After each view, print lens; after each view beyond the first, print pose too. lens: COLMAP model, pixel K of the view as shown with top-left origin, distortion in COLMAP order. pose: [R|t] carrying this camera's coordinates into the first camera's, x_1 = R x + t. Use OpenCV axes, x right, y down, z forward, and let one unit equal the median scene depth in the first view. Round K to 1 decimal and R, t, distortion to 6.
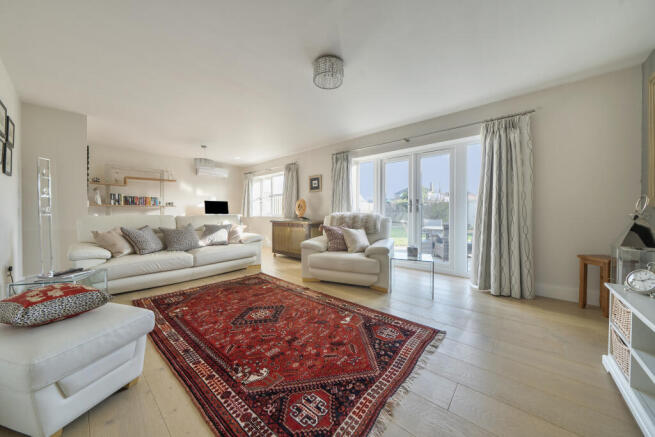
lens RADIAL K [[225.0, 0, 326.7], [0, 225.0, 217.1], [0, 0, 1]] dist [0.008264, 0.000008]
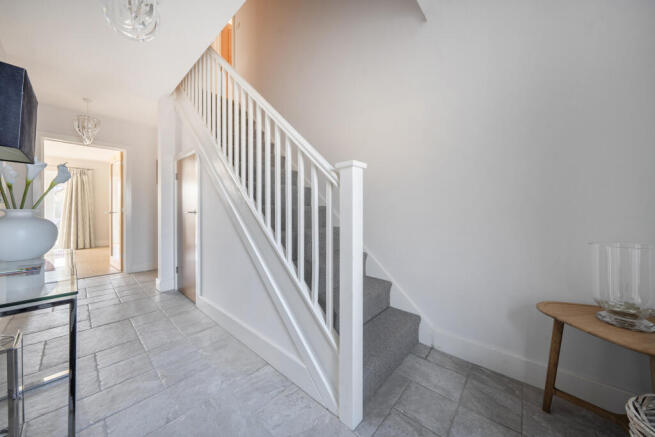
lens RADIAL K [[225.0, 0, 326.4], [0, 225.0, 215.8], [0, 0, 1]] dist [0.008264, 0.000008]
pose [[0.017269, -0.009190, 0.999809, -1.445879], [0.012464, 0.999882, 0.008975, 0.033021], [-0.999773, 0.012307, 0.017382, -1.492657]]
